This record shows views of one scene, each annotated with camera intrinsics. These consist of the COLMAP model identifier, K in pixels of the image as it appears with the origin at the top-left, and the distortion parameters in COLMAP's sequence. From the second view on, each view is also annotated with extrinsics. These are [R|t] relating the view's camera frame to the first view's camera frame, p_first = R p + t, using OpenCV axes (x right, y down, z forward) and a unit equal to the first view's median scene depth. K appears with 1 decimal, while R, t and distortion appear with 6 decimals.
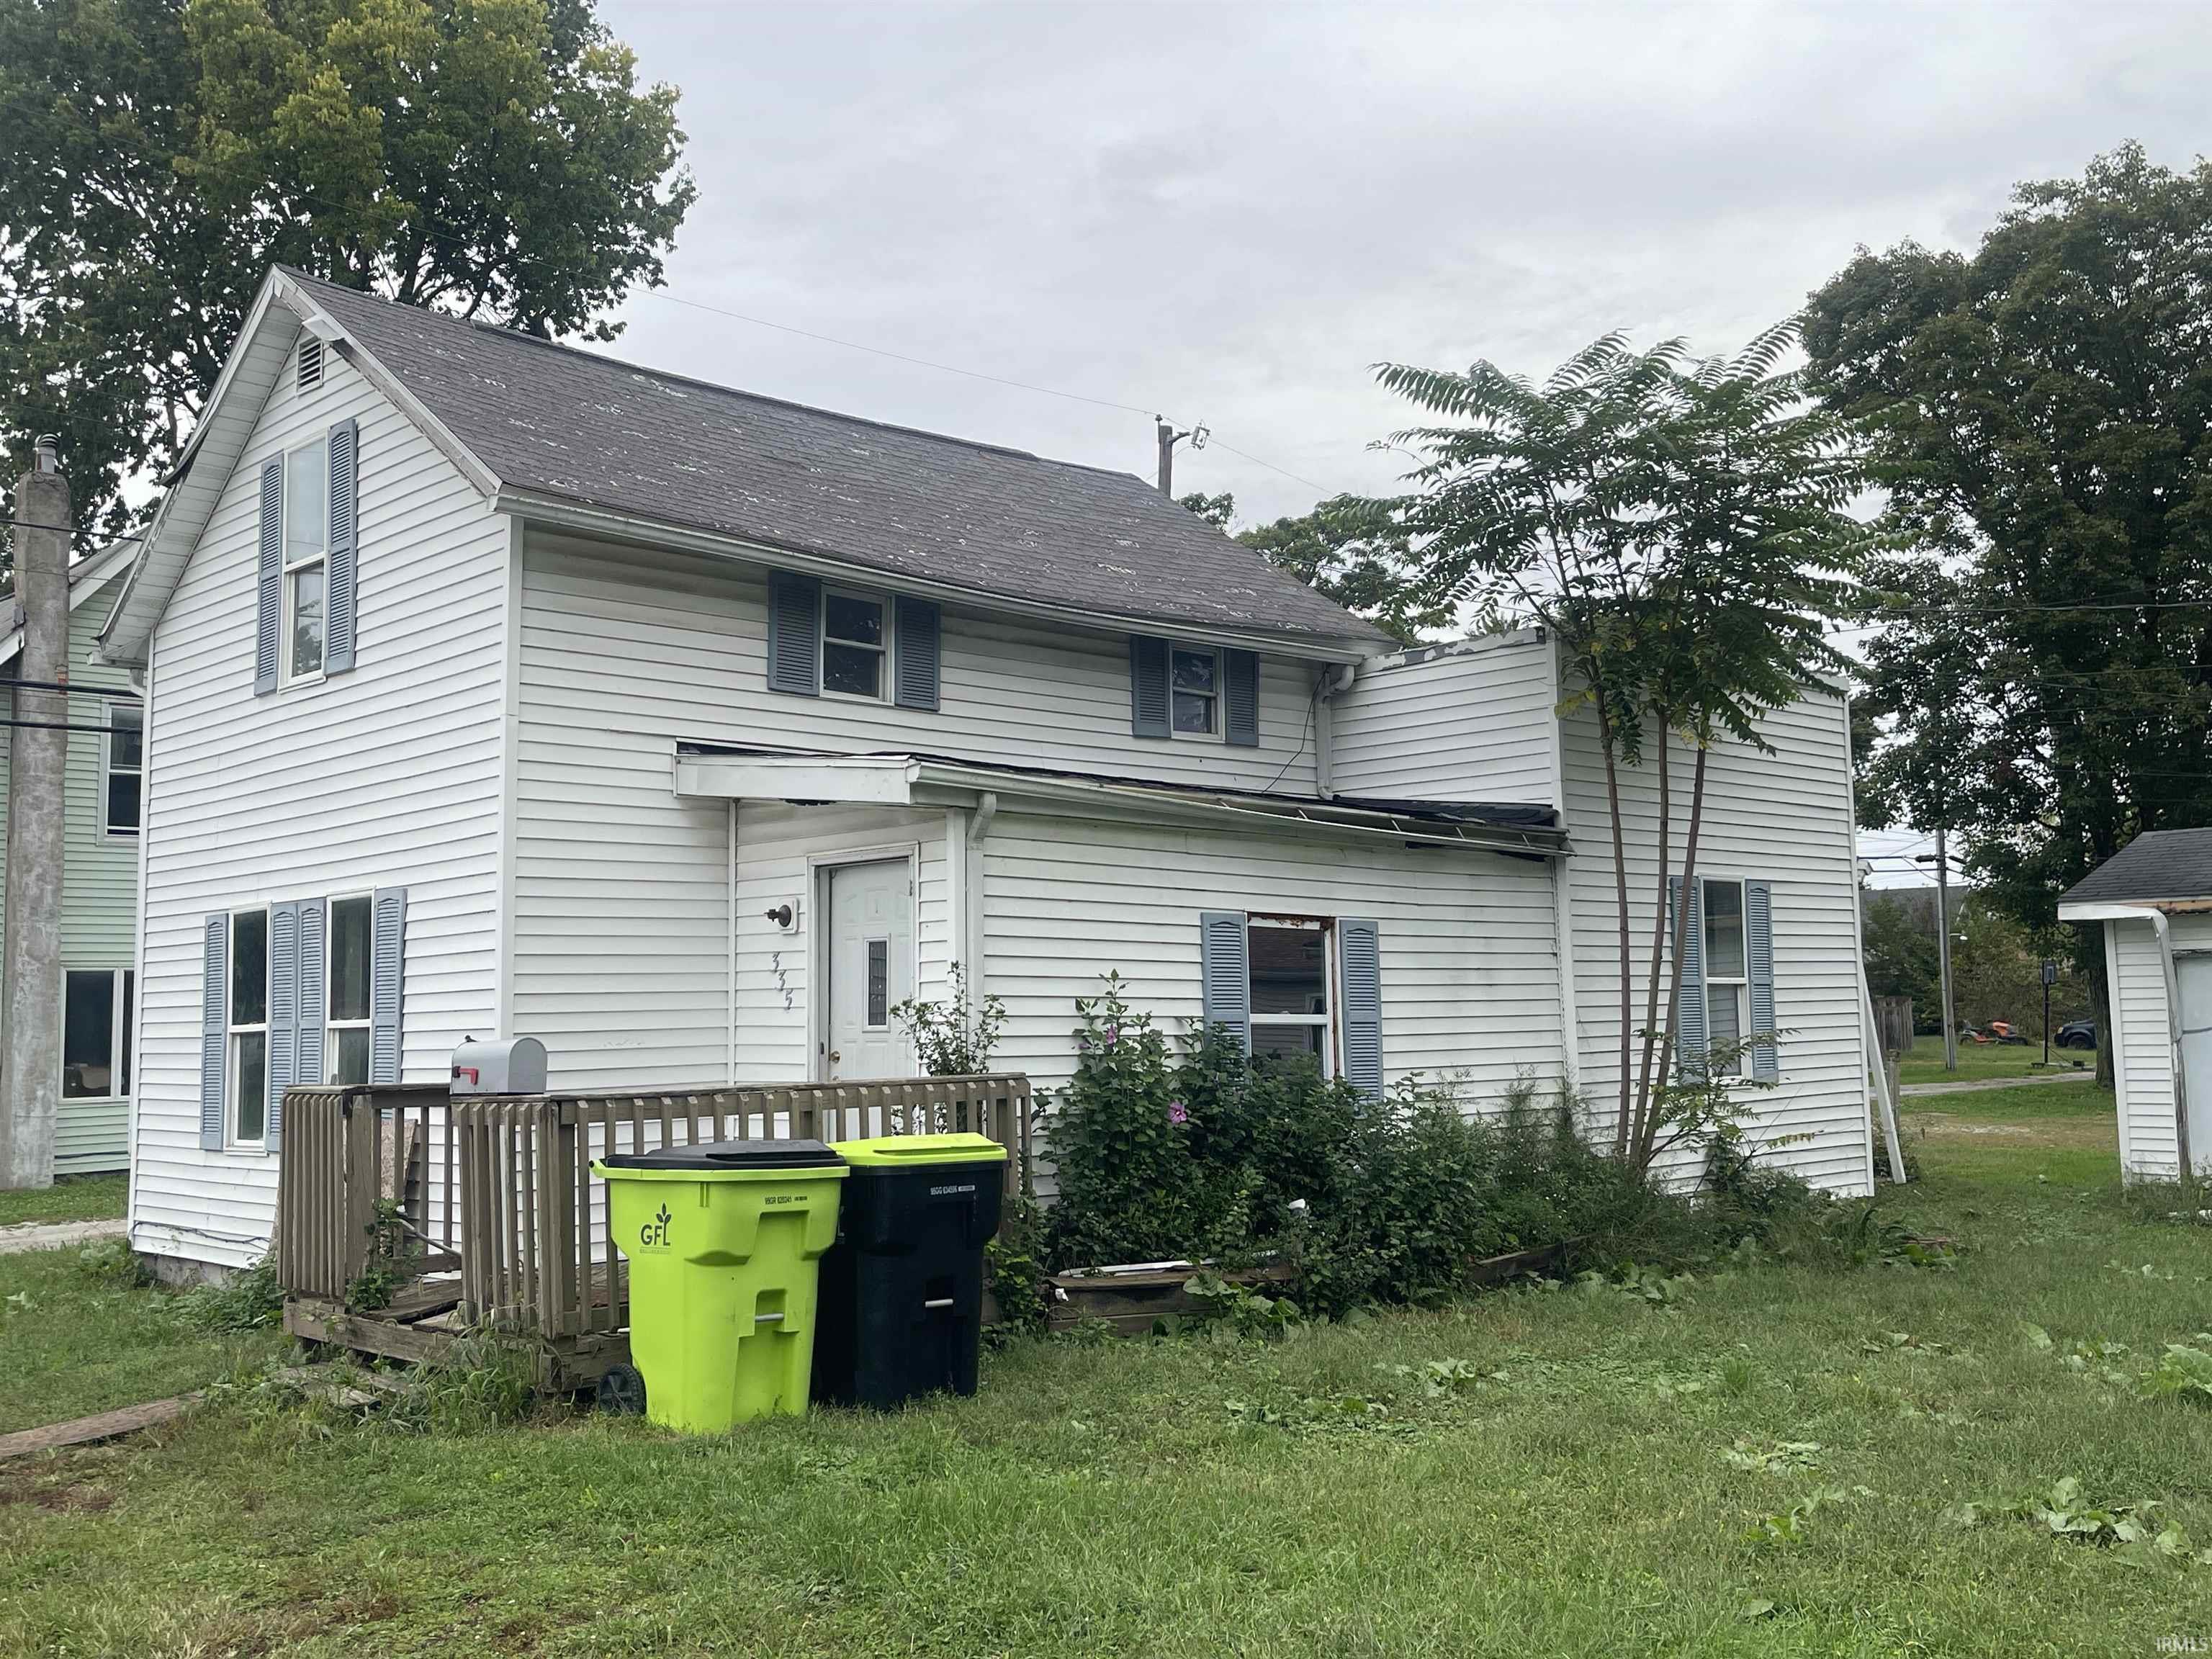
lens RADIAL K [[2104.6, 0, 1106.0], [0, 2104.6, 829.5], [0, 0, 1]] dist [0.018249, 0.000775]
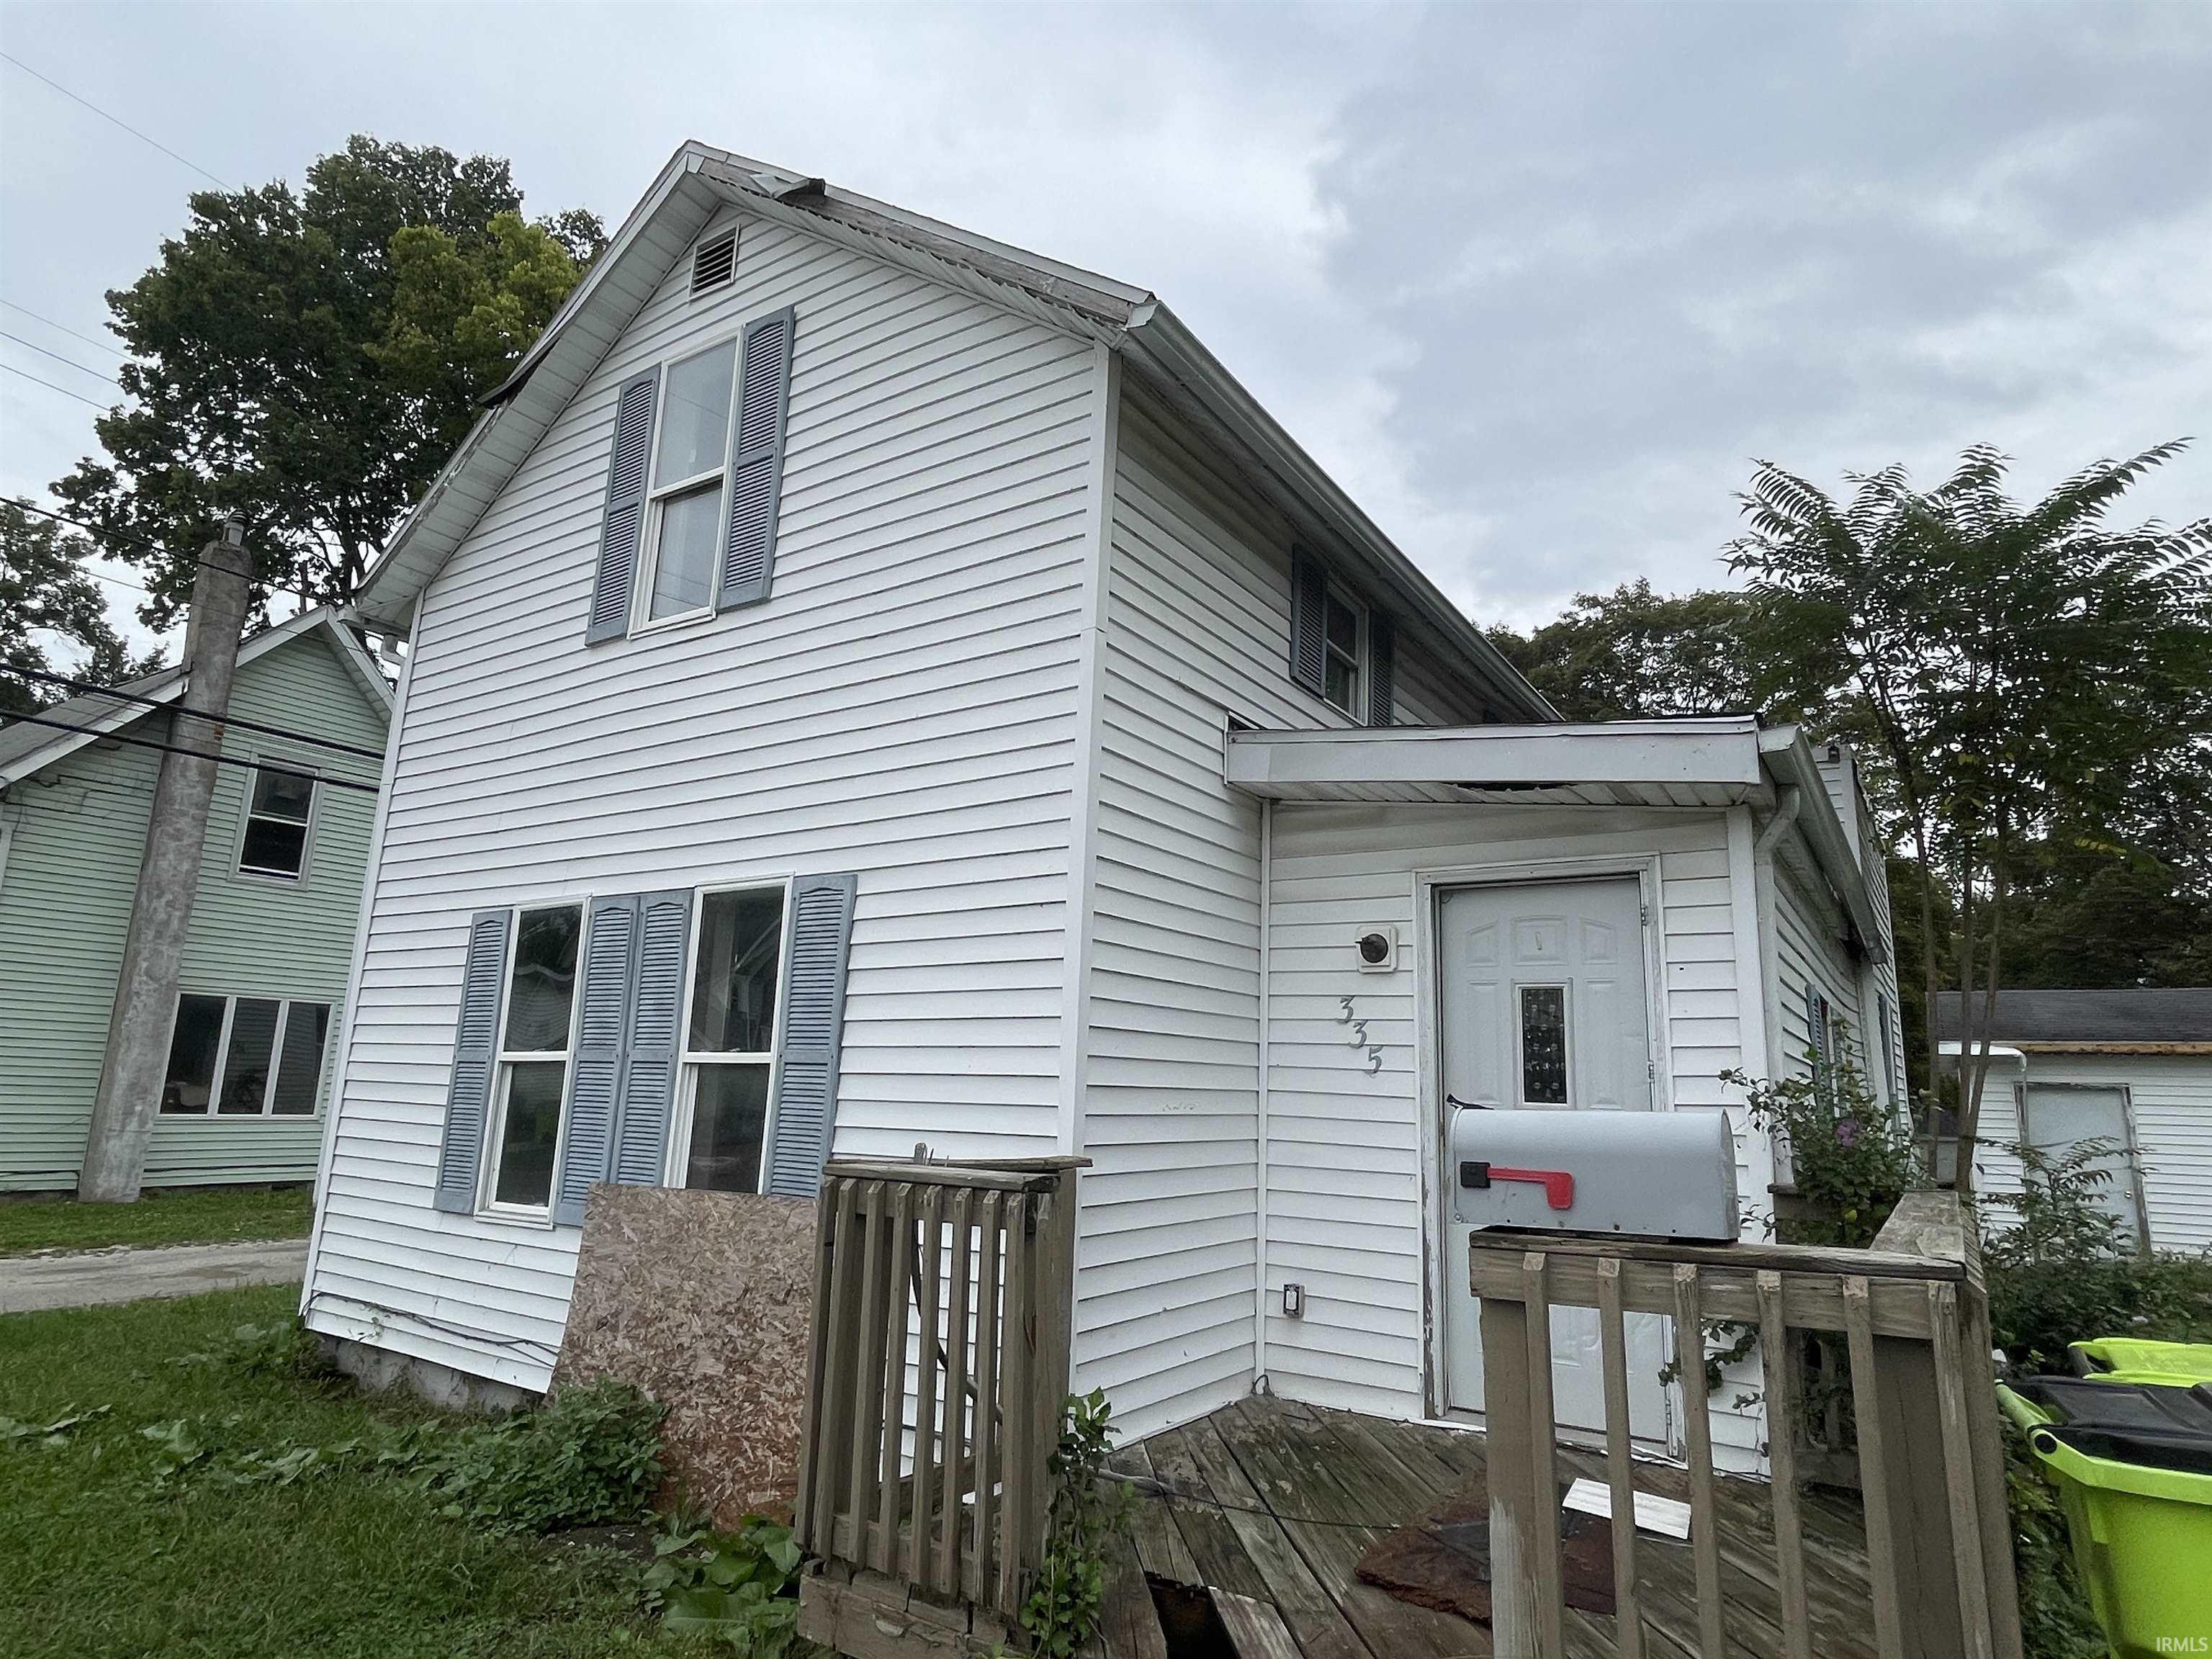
lens RADIAL K [[1260.3, 0, 1078.1], [0, 1260.3, 828.8], [0, 0, 1]] dist [-0.001843, -0.002456]
pose [[0.979119, 0.091028, 0.181770, -0.291811], [-0.069474, 0.990142, -0.121625, 0.051891], [-0.191049, 0.106458, 0.975790, 0.482611]]
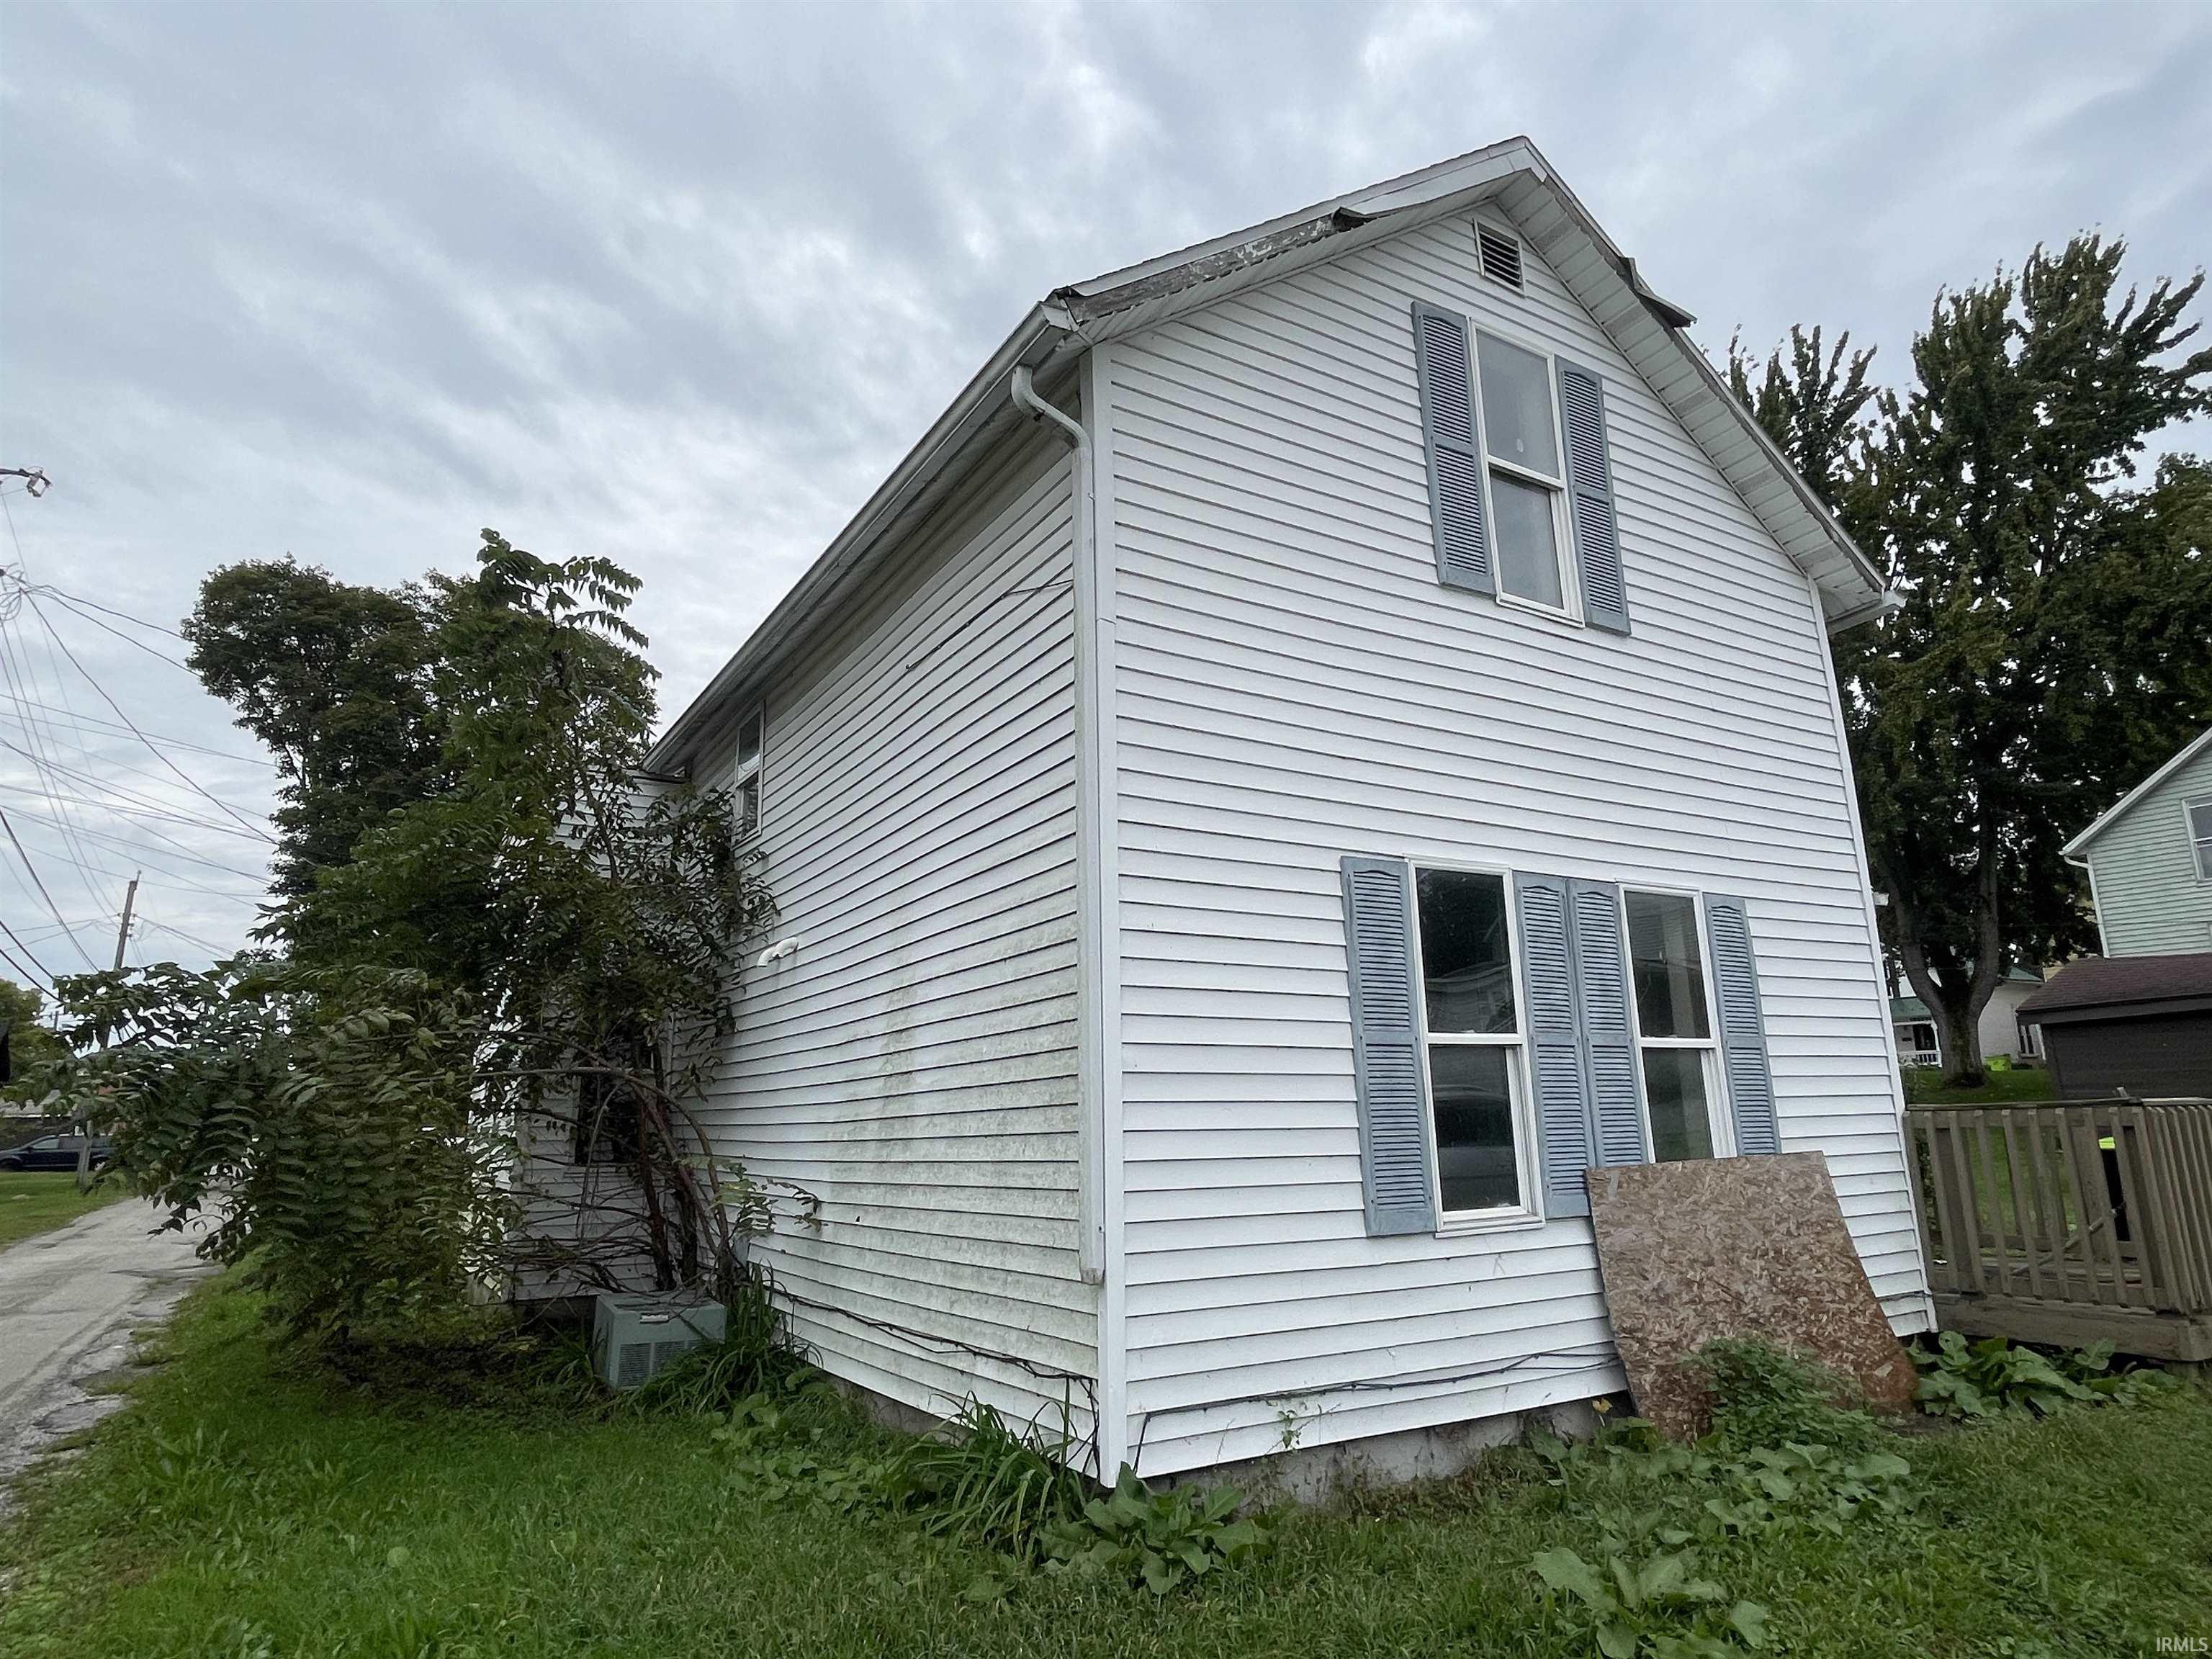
lens RADIAL K [[1260.3, 0, 1078.1], [0, 1260.3, 828.8], [0, 0, 1]] dist [-0.001843, -0.002456]
pose [[0.257944, 0.235389, 0.937047, -0.807932], [-0.075527, 0.971812, -0.223331, 0.124262], [-0.963203, -0.013166, 0.268452, 0.980574]]
